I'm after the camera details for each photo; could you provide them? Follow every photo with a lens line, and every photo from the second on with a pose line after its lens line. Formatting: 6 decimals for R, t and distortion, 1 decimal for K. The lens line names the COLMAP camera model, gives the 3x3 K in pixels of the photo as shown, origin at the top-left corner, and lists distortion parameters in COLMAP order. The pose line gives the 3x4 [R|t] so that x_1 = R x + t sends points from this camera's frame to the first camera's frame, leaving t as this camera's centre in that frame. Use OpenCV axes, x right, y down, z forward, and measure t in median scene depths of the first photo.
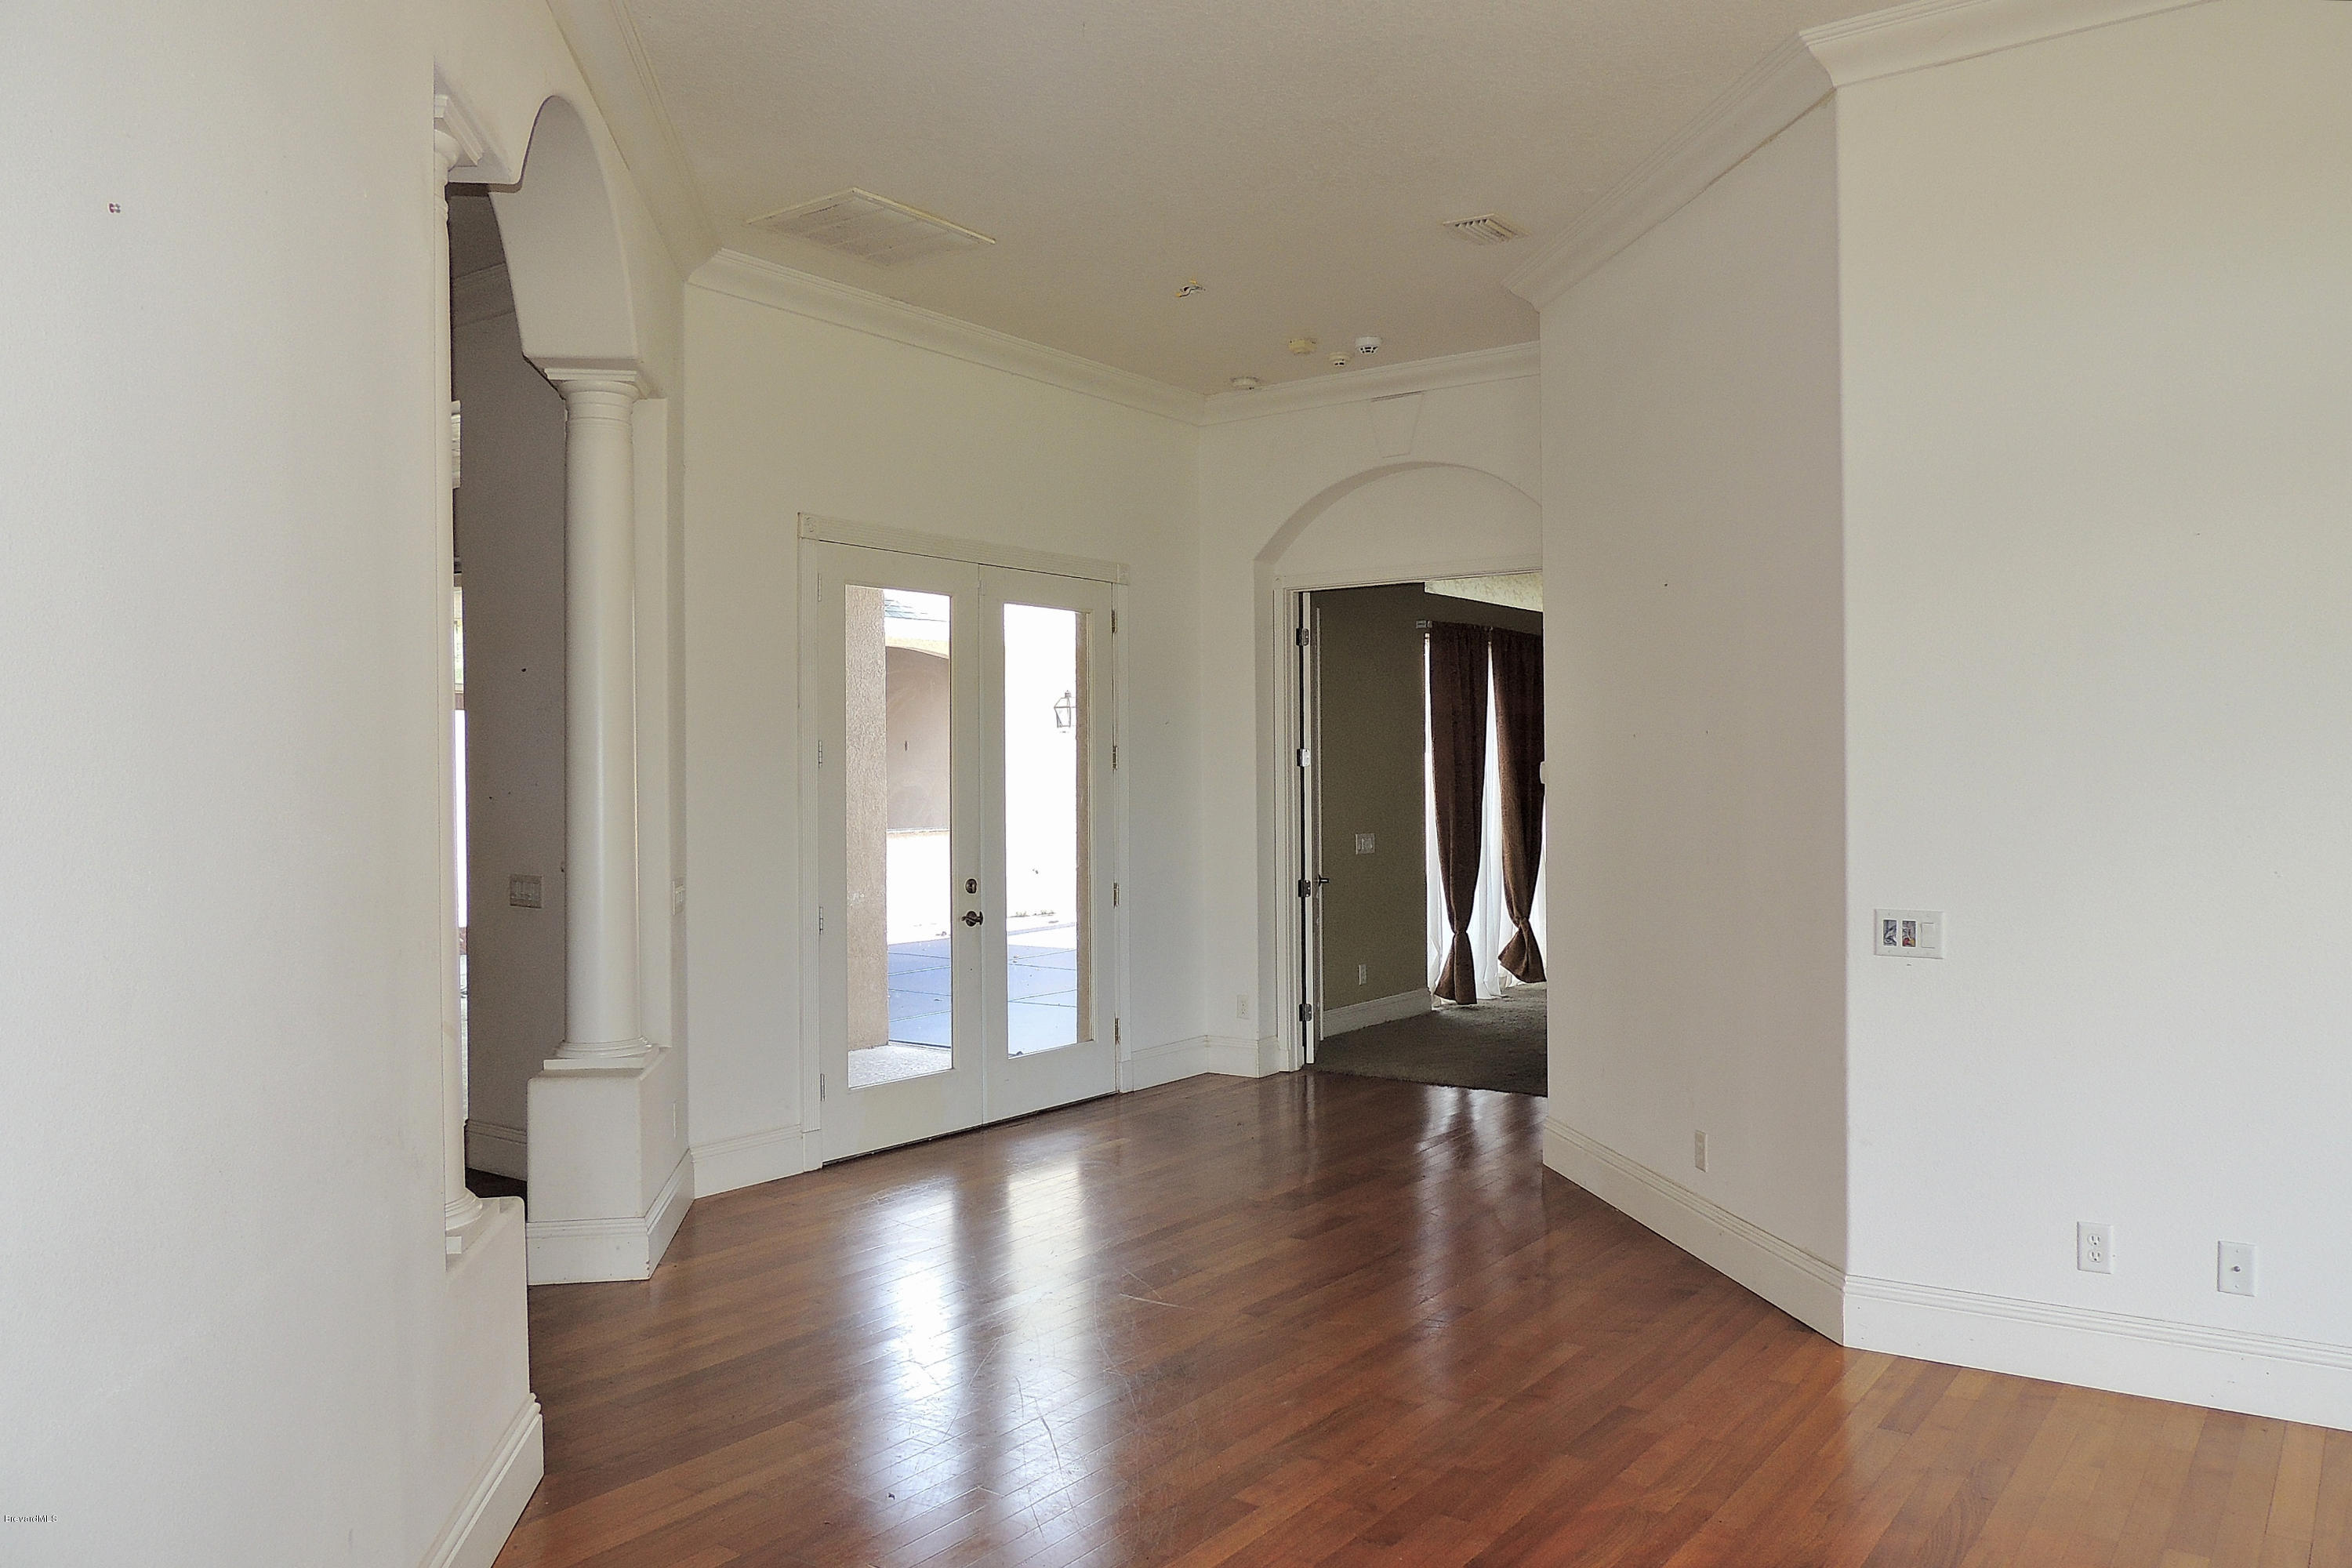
lens RADIAL K [[1703.1, 0, 1168.0], [0, 1703.1, 792.5], [0, 0, 1]] dist [-0.017315, -0.000984]
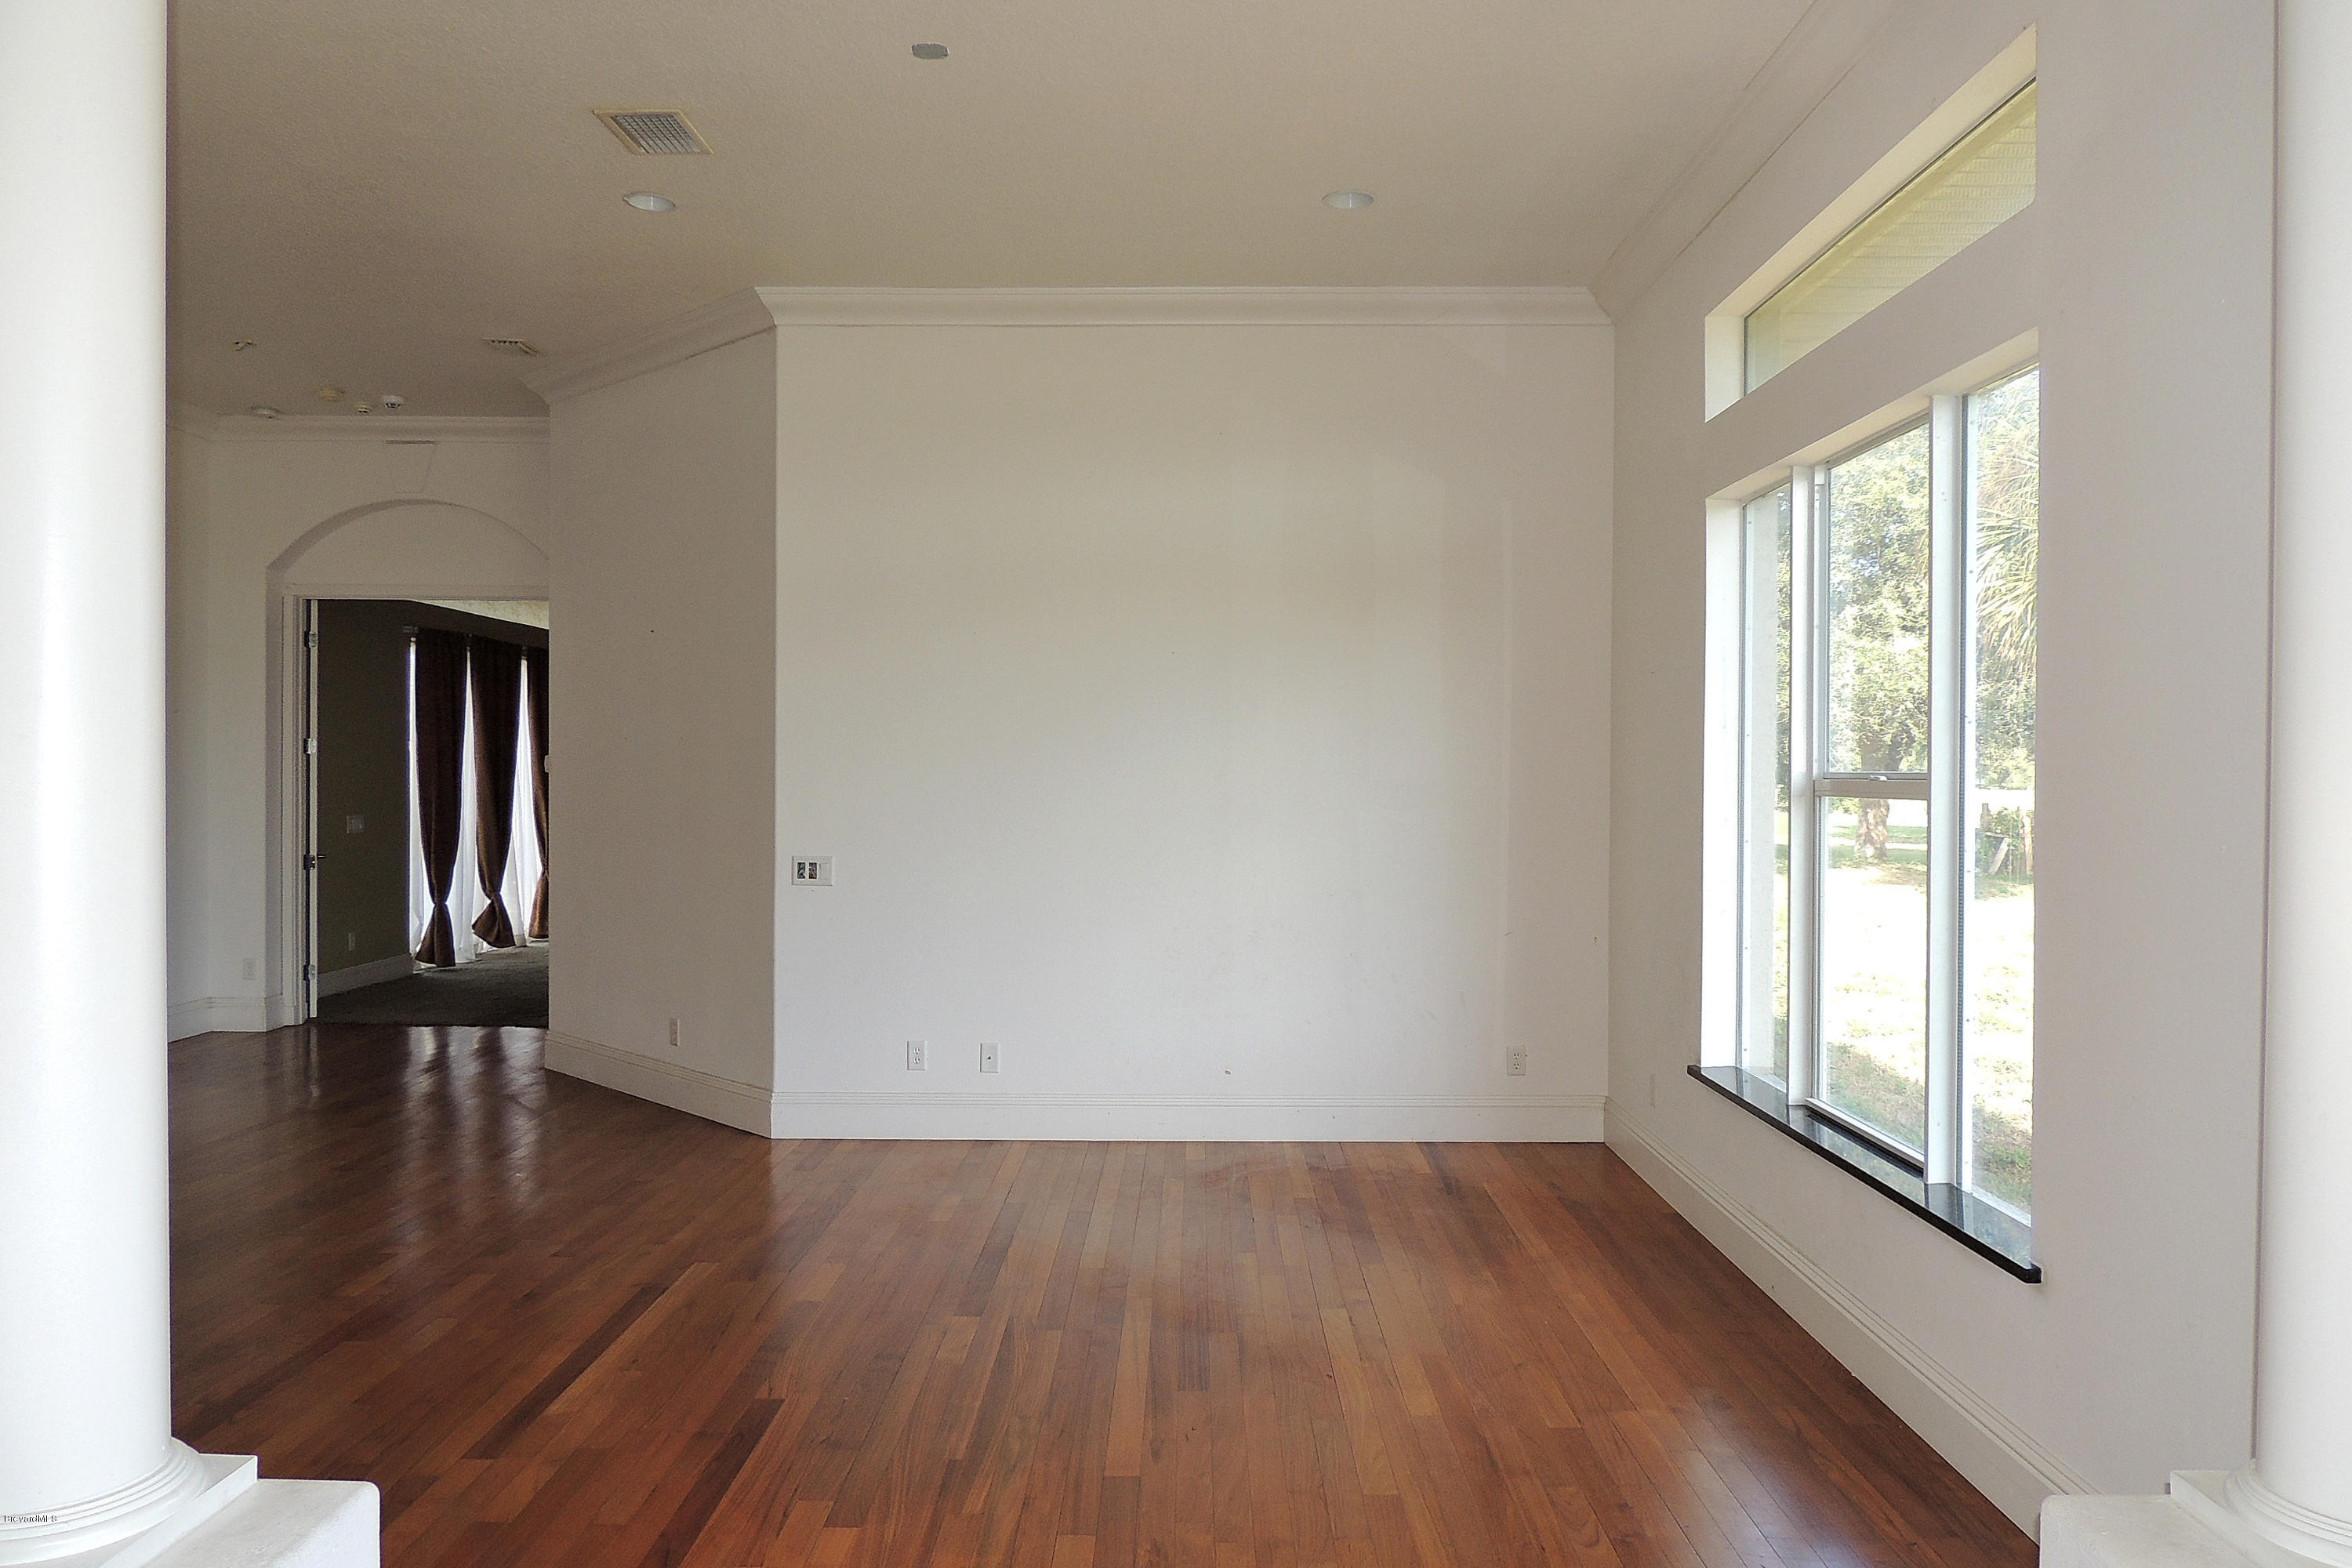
lens RADIAL K [[1590.8, 0, 1181.4], [0, 1590.8, 791.3], [0, 0, 1]] dist [-0.016475, 0.000200]
pose [[0.804032, 0.009851, 0.594504, -0.080495], [-0.012246, 0.999925, -0.000007, 0.002253], [-0.594459, -0.007275, 0.804093, -0.188377]]
